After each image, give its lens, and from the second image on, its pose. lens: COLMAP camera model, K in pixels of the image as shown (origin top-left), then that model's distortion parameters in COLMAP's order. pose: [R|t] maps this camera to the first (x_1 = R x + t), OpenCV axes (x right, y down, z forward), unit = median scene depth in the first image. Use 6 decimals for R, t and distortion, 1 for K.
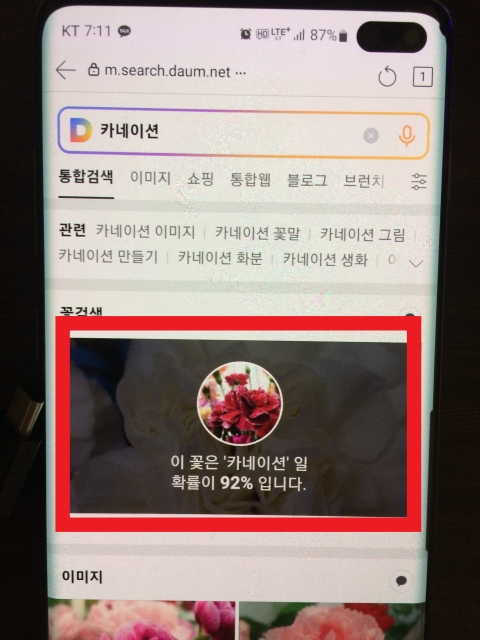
lens RADIAL K [[542.0, 0, 239.5], [0, 542.0, 320.0], [0, 0, 1]] dist [0.028805, -0.003461]
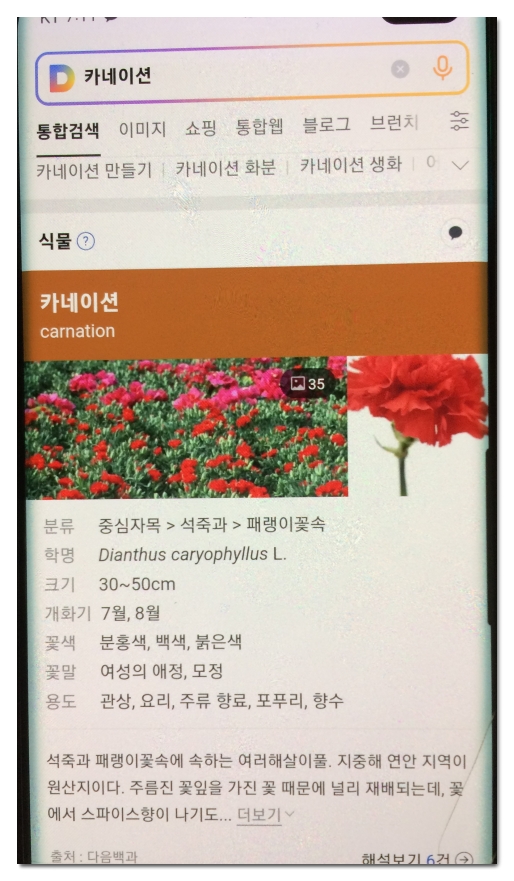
lens RADIAL K [[647.3, 0, 230.7], [0, 647.3, 441.7], [0, 0, 1]] dist [0.005725, -0.002901]
pose [[0.999148, -0.025700, -0.032288, -0.004863], [0.023643, 0.997762, -0.062547, 0.297500], [0.033823, 0.061730, 0.997520, 0.017828]]
